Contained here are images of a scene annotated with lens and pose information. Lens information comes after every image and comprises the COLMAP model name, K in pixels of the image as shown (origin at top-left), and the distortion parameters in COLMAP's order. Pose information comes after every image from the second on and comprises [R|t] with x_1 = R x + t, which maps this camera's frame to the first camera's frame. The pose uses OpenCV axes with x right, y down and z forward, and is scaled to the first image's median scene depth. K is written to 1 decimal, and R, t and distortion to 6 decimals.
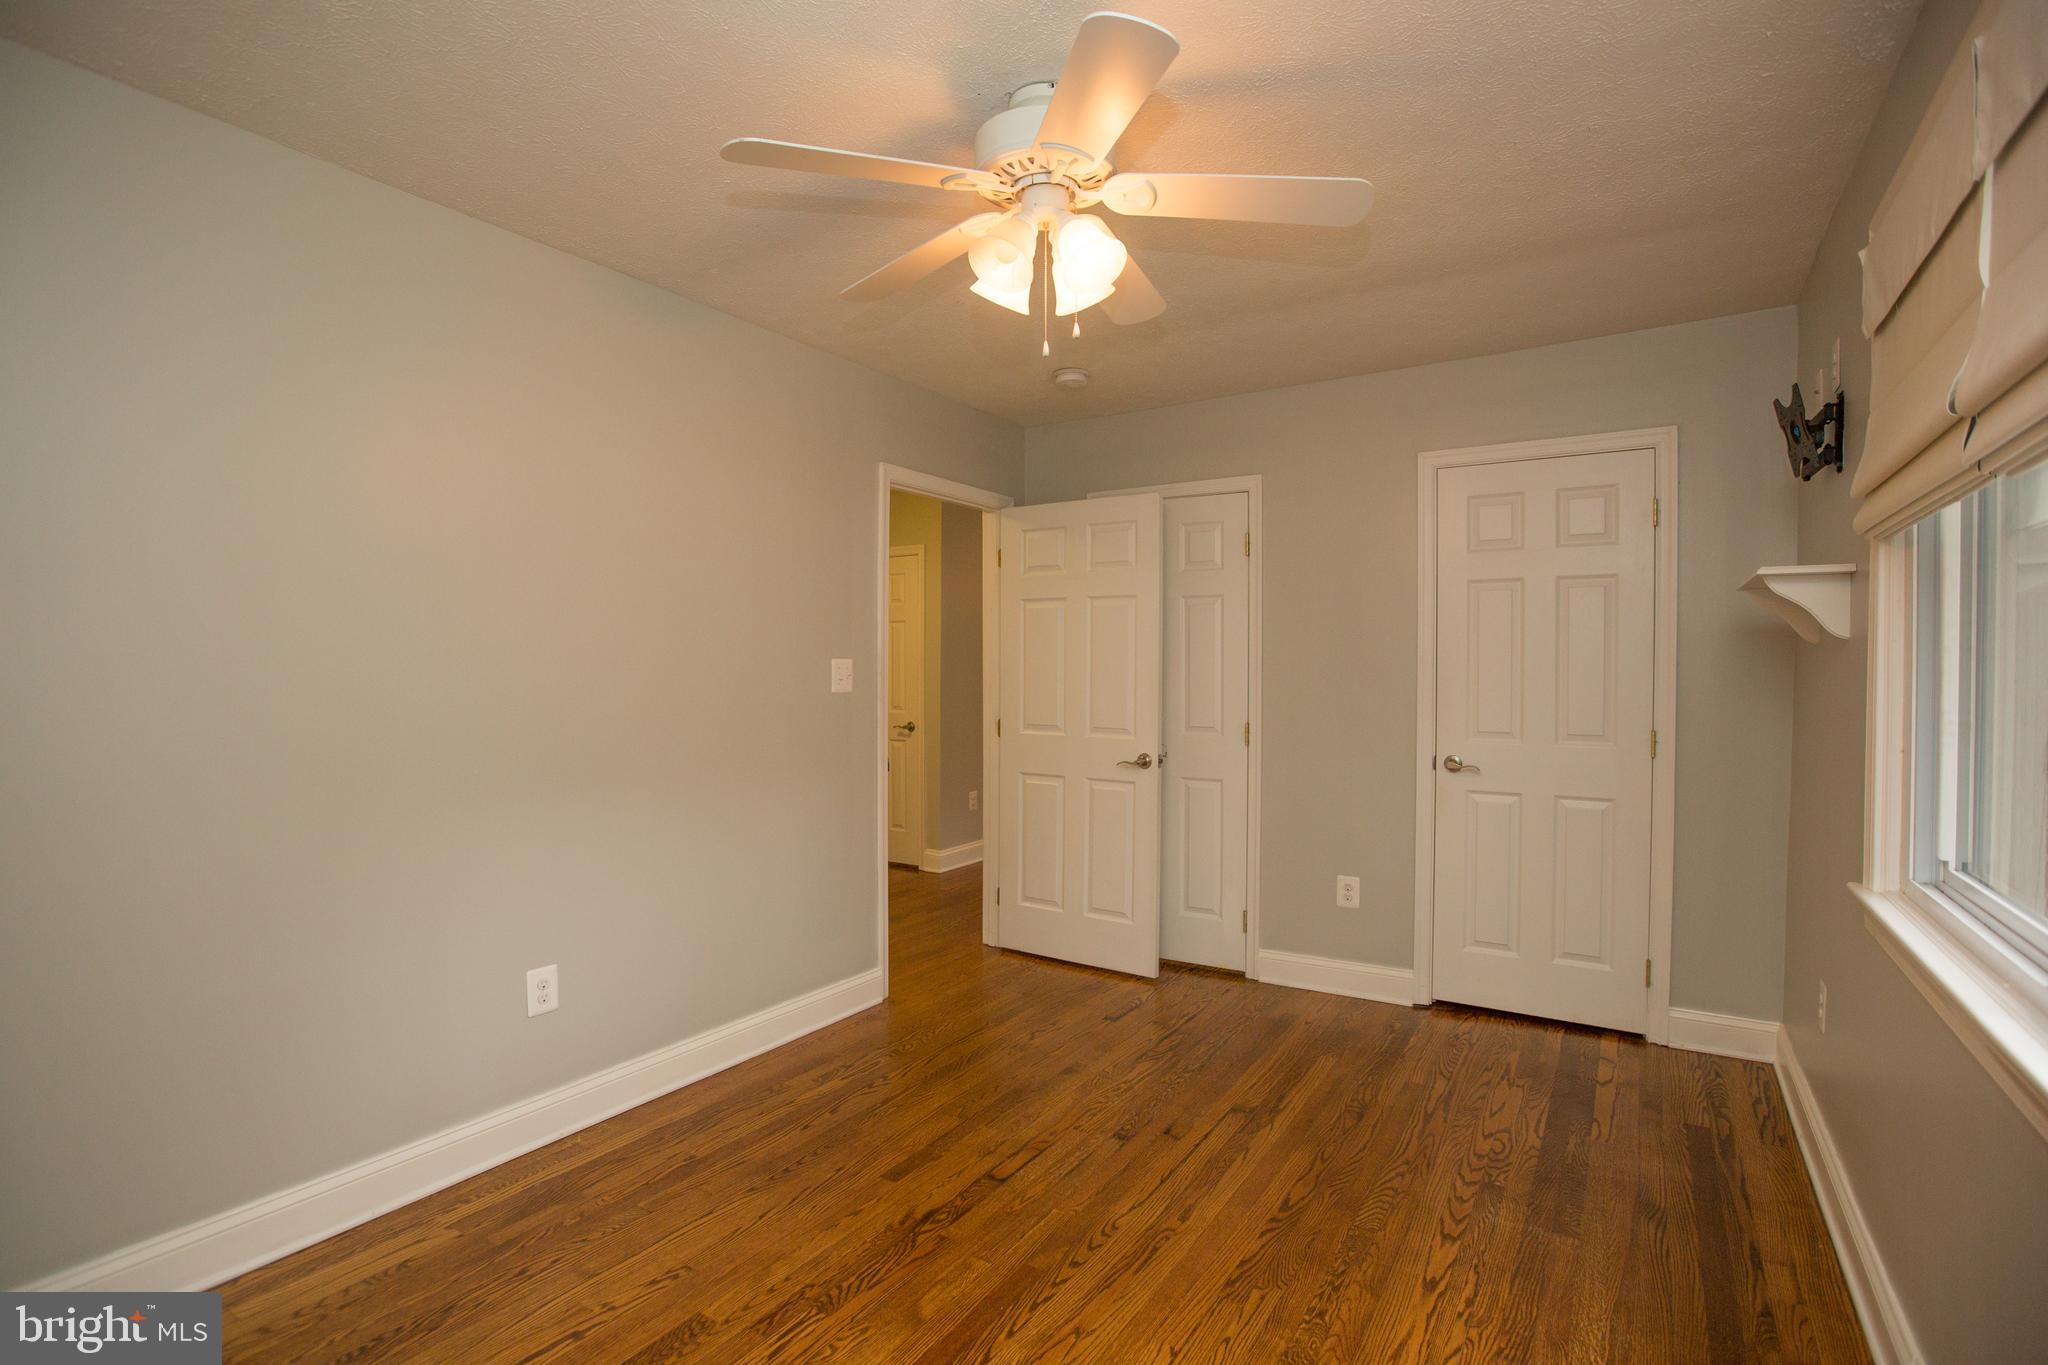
lens RADIAL K [[963.3, 0, 1016.0], [0, 963.3, 681.3], [0, 0, 1]] dist [-0.061727, 0.024440]
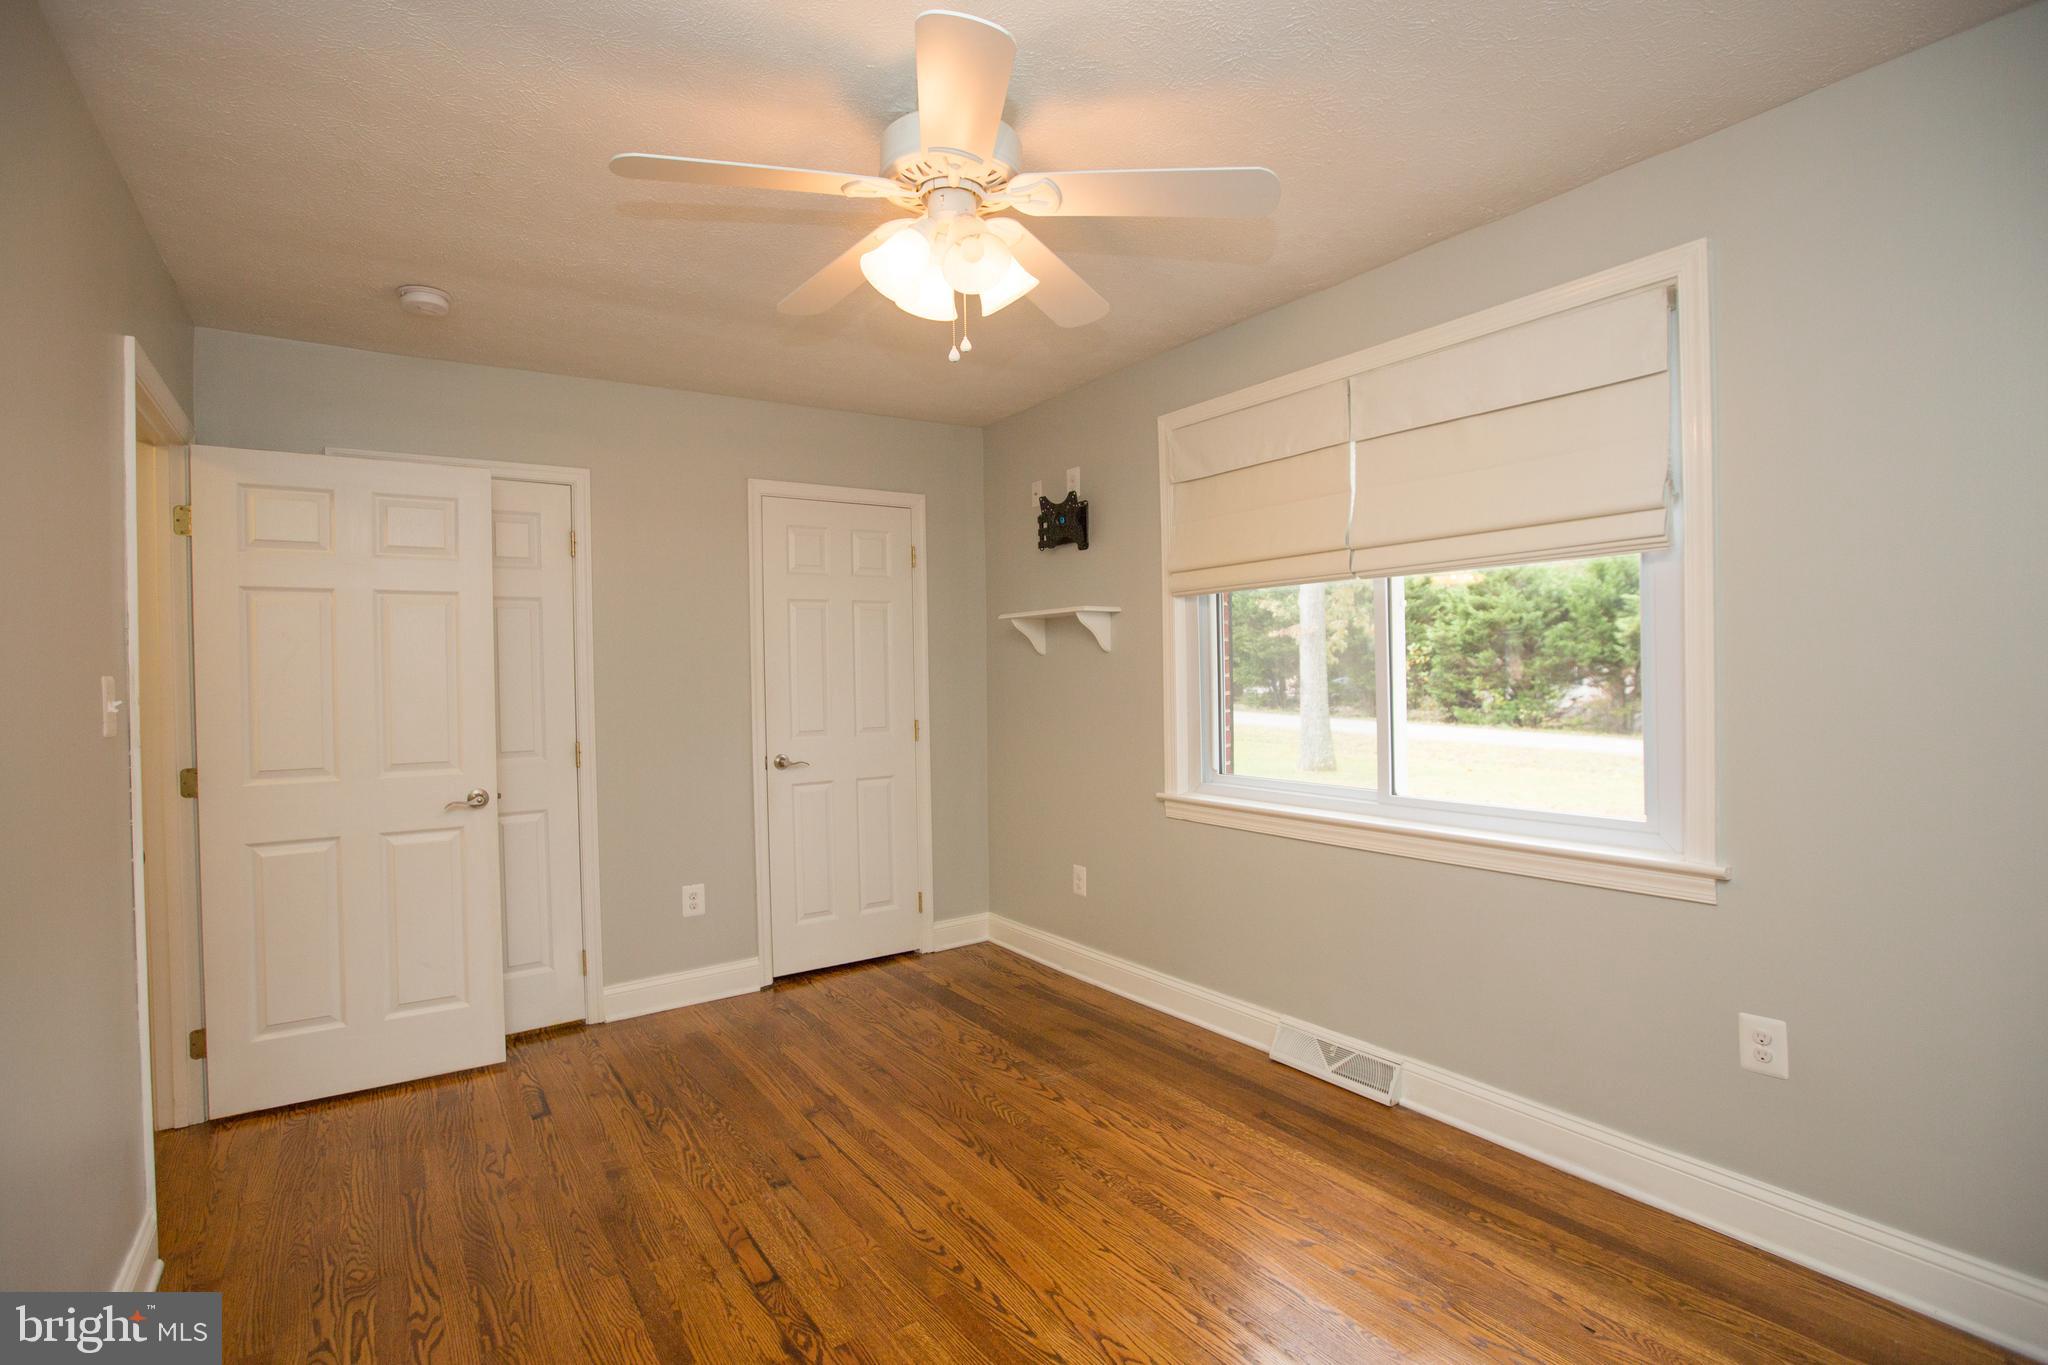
lens RADIAL K [[963.3, 0, 1016.0], [0, 963.3, 681.3], [0, 0, 1]] dist [-0.061727, 0.024440]
pose [[0.380131, -0.019724, 0.924722, -0.624274], [0.034518, 0.999379, 0.007128, -0.008205], [-0.924288, 0.029210, 0.380576, 0.409863]]
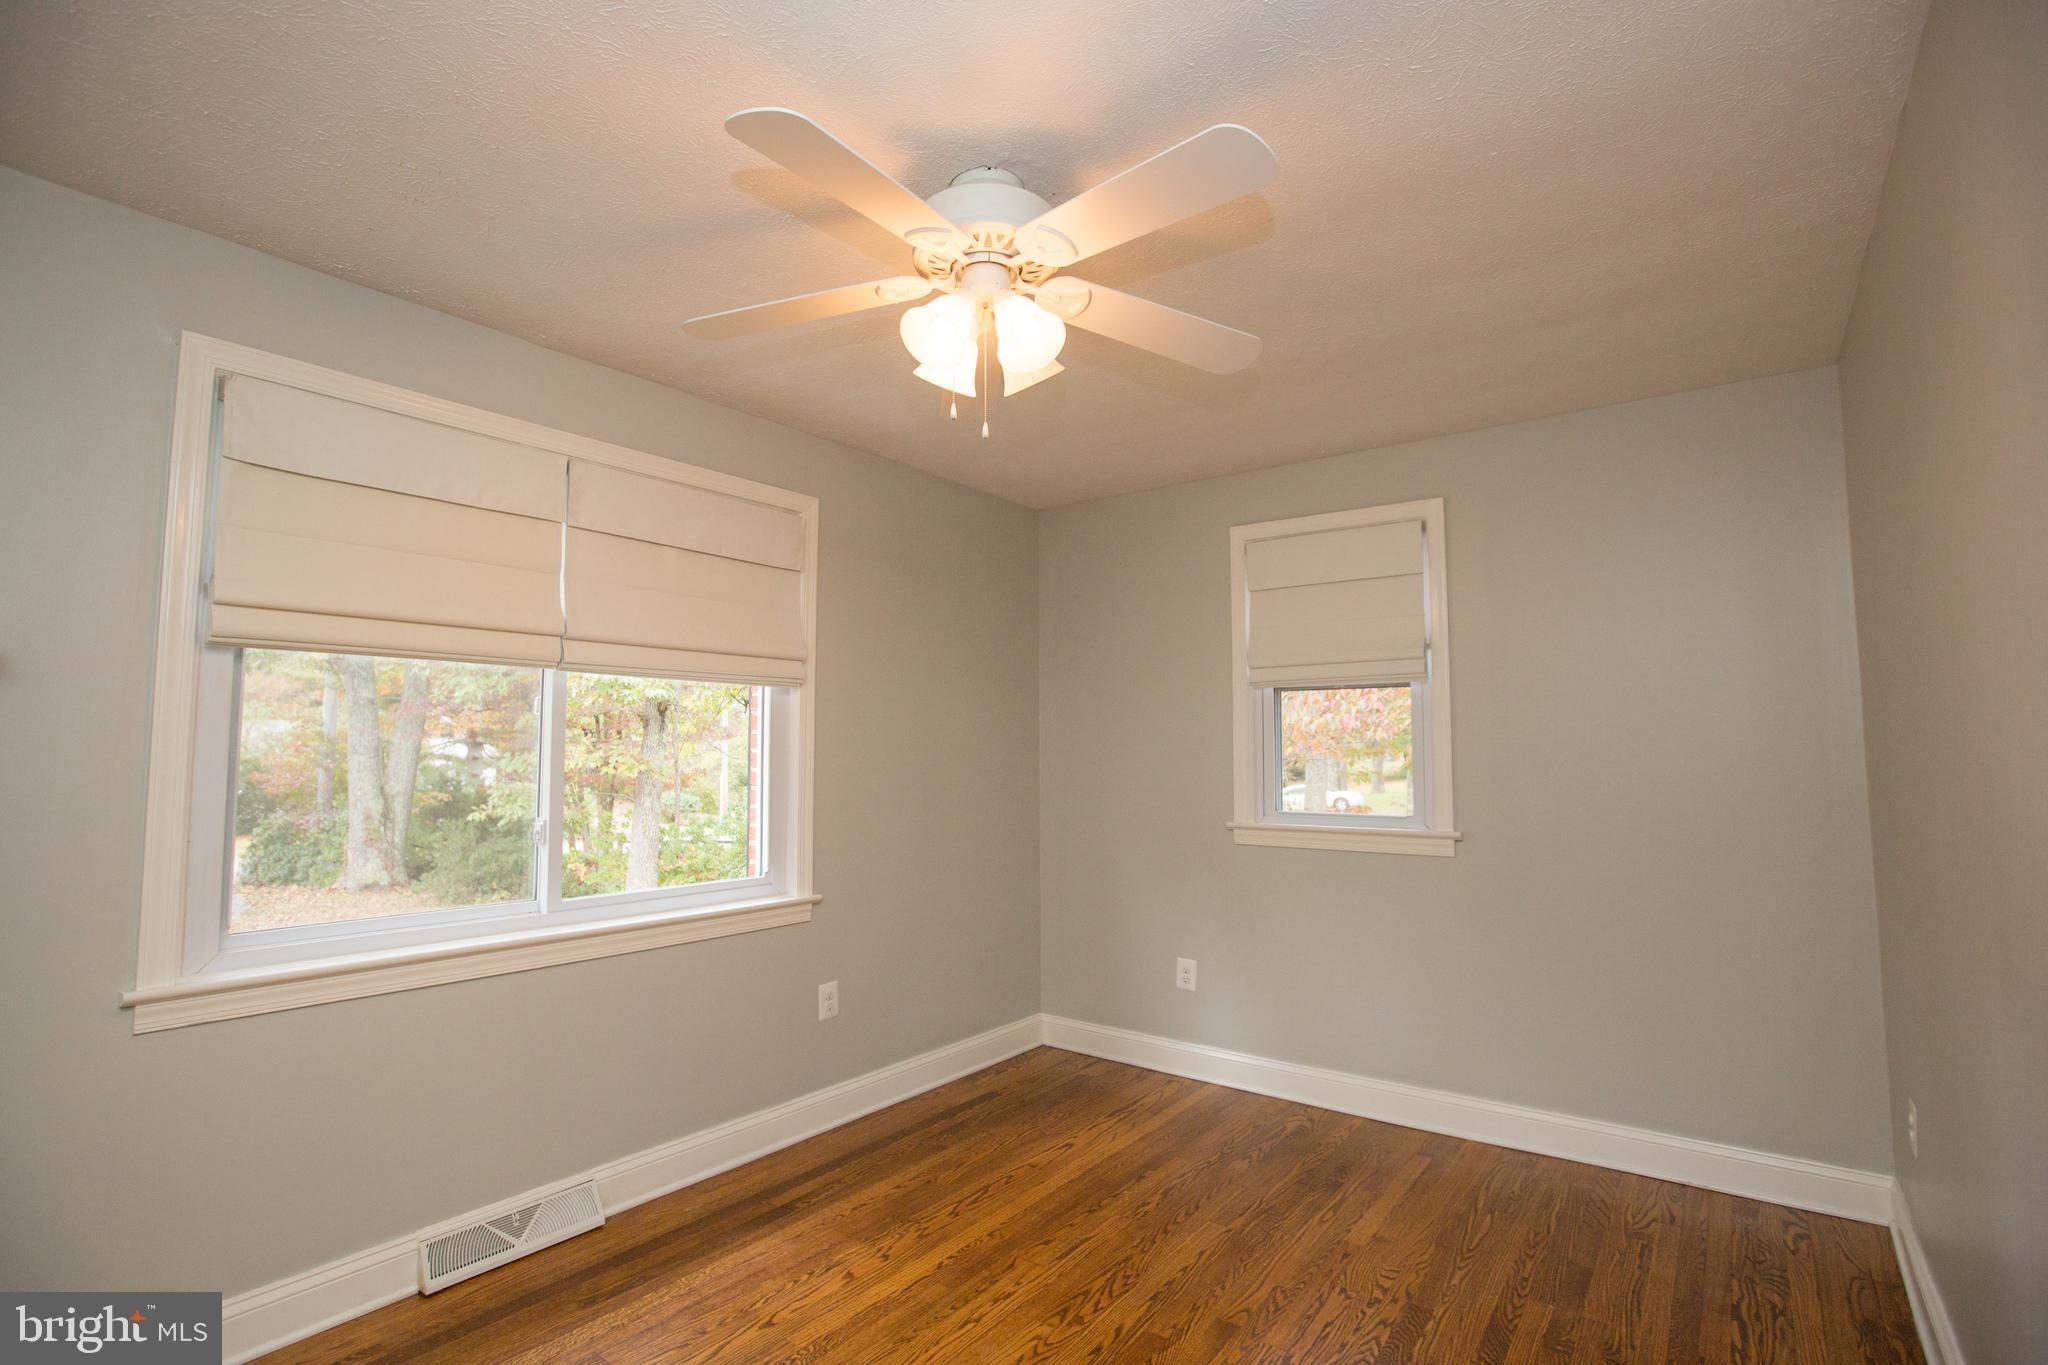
lens RADIAL K [[963.3, 0, 1016.0], [0, 963.3, 681.3], [0, 0, 1]] dist [-0.061727, 0.024440]
pose [[-0.997475, 0.004492, 0.070871, -0.046396], [0.000264, 0.998224, -0.059564, -0.030148], [-0.071013, -0.059395, -0.995705, 1.387121]]
